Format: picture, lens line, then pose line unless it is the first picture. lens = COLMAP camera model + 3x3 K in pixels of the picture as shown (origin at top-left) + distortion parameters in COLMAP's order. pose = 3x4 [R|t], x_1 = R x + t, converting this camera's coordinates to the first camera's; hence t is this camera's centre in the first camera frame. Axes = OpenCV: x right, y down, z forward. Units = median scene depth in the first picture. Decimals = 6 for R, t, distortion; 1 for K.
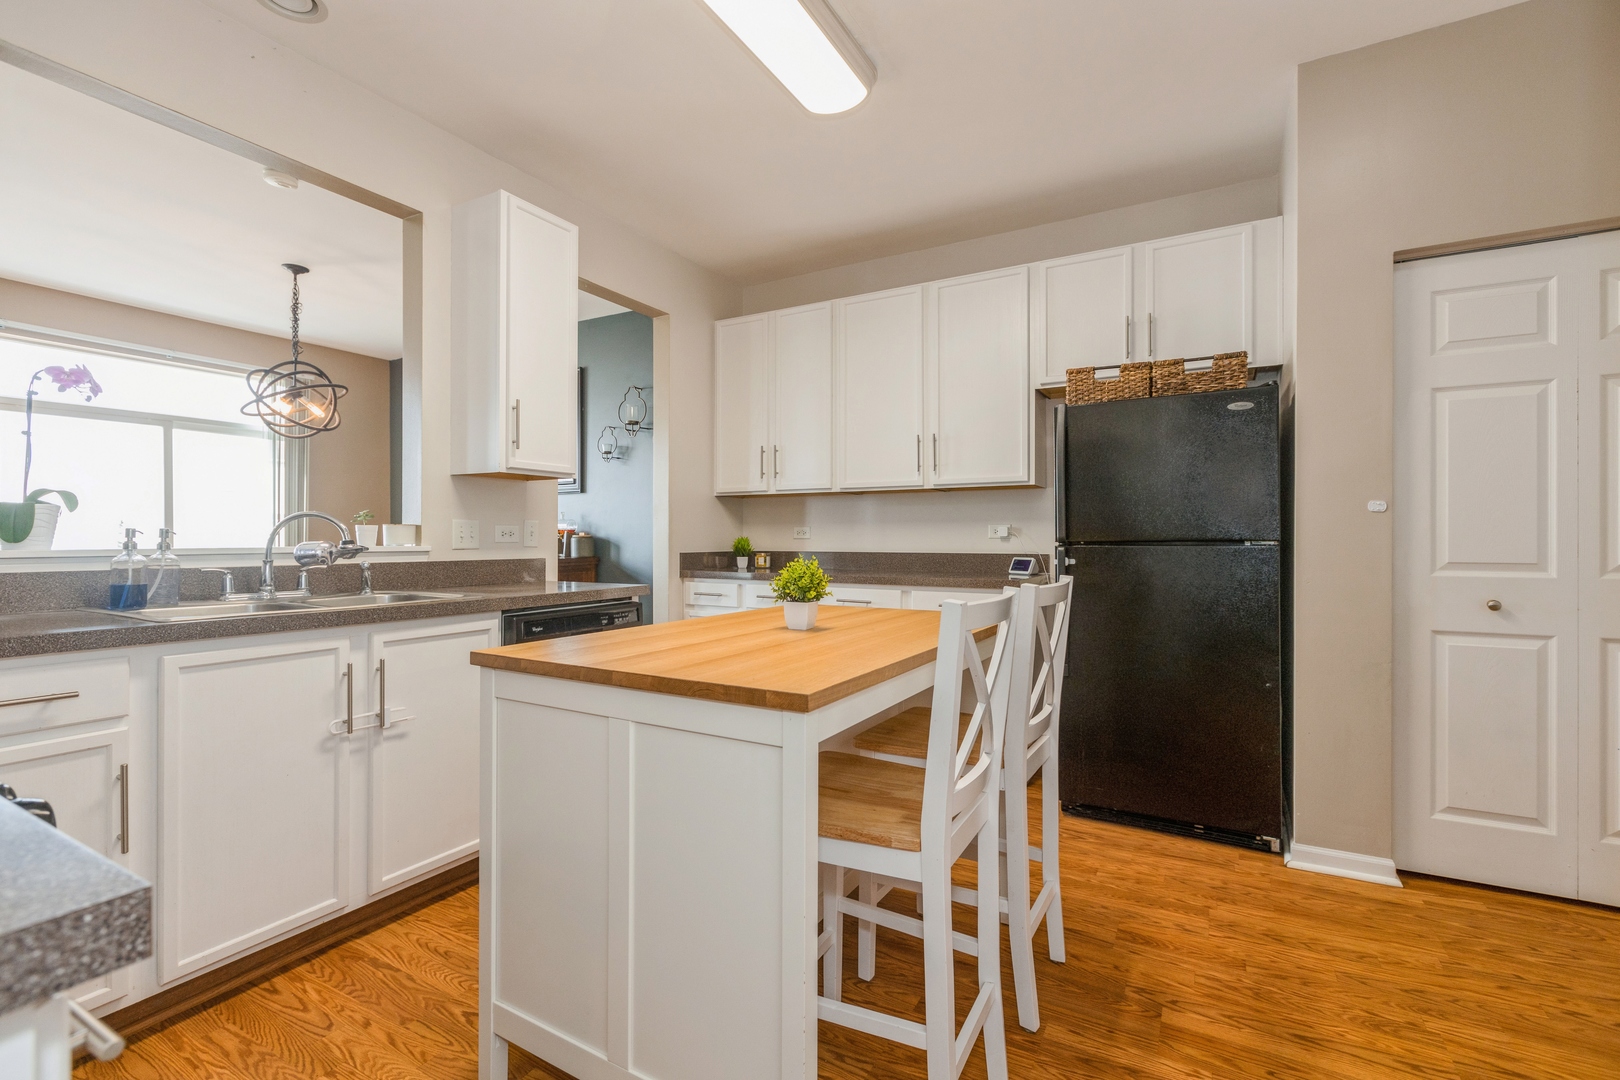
lens RADIAL K [[712.2, 0, 816.1], [0, 712.2, 547.6], [0, 0, 1]] dist [0.002773, 0.000497]
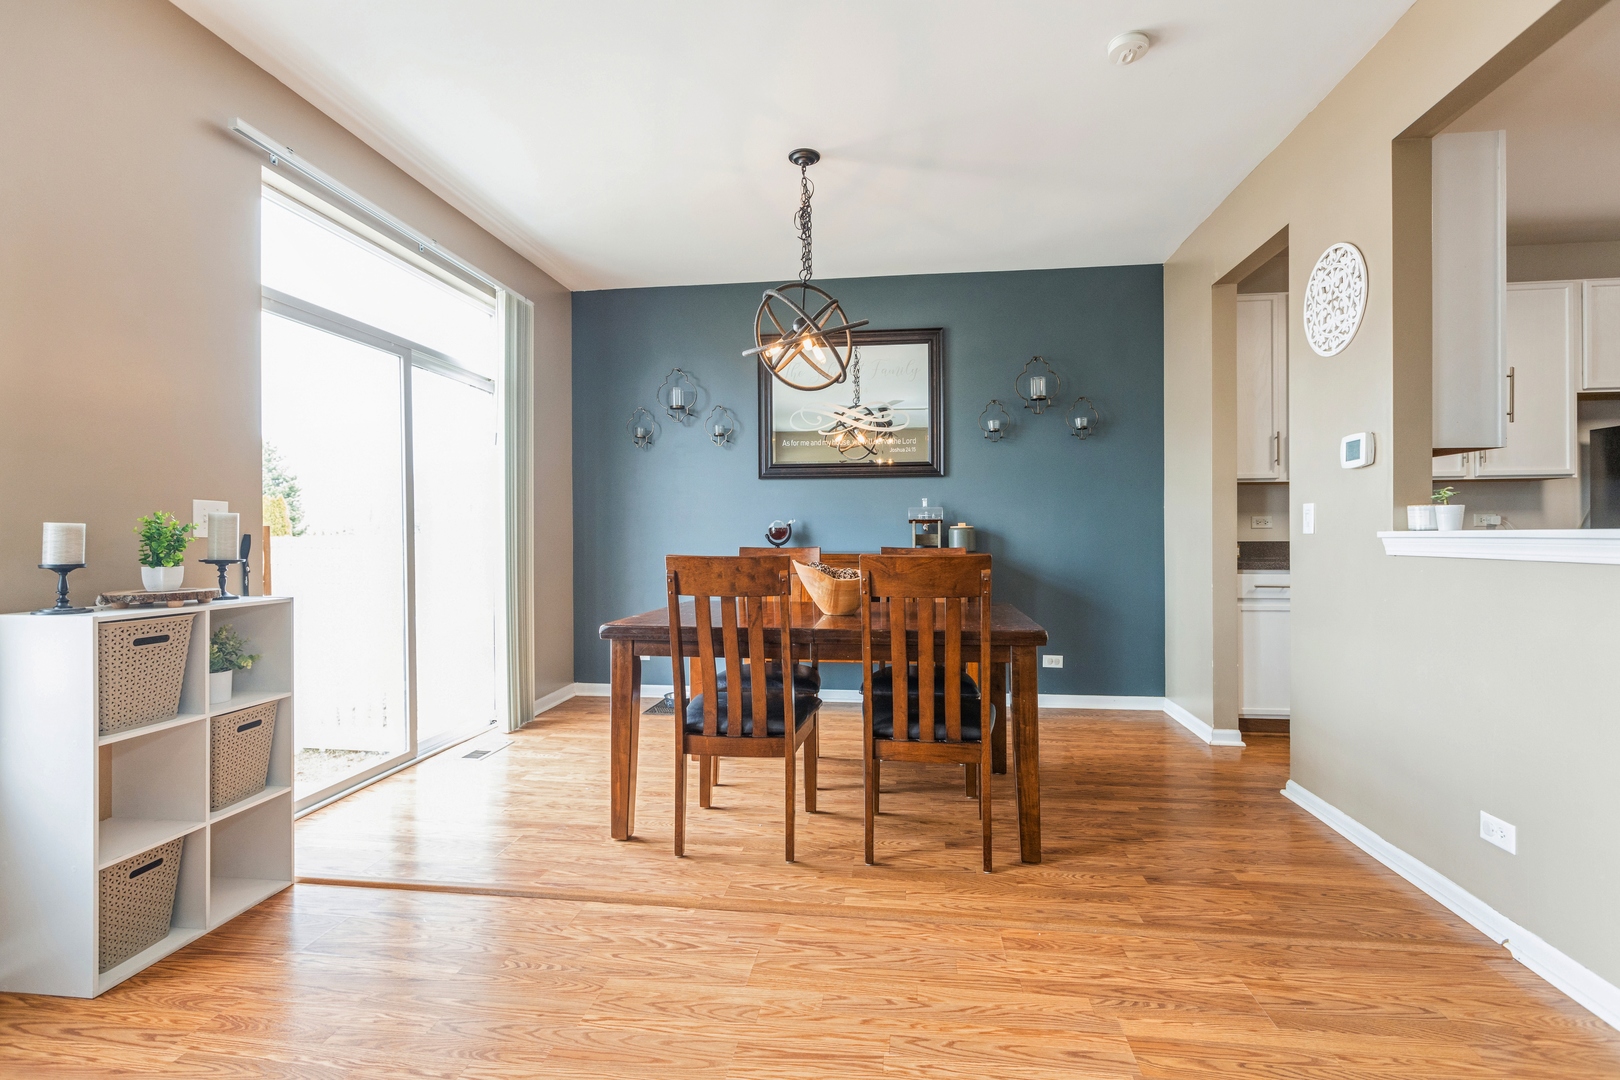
lens RADIAL K [[805.0, 0, 805.6], [0, 805.0, 534.8], [0, 0, 1]] dist [0.000607, -0.000228]
pose [[0.932599, 0.002003, 0.360908, -1.210016], [0.007731, 0.999644, -0.025525, 0.022562], [-0.360831, 0.026595, 0.932252, 0.255854]]
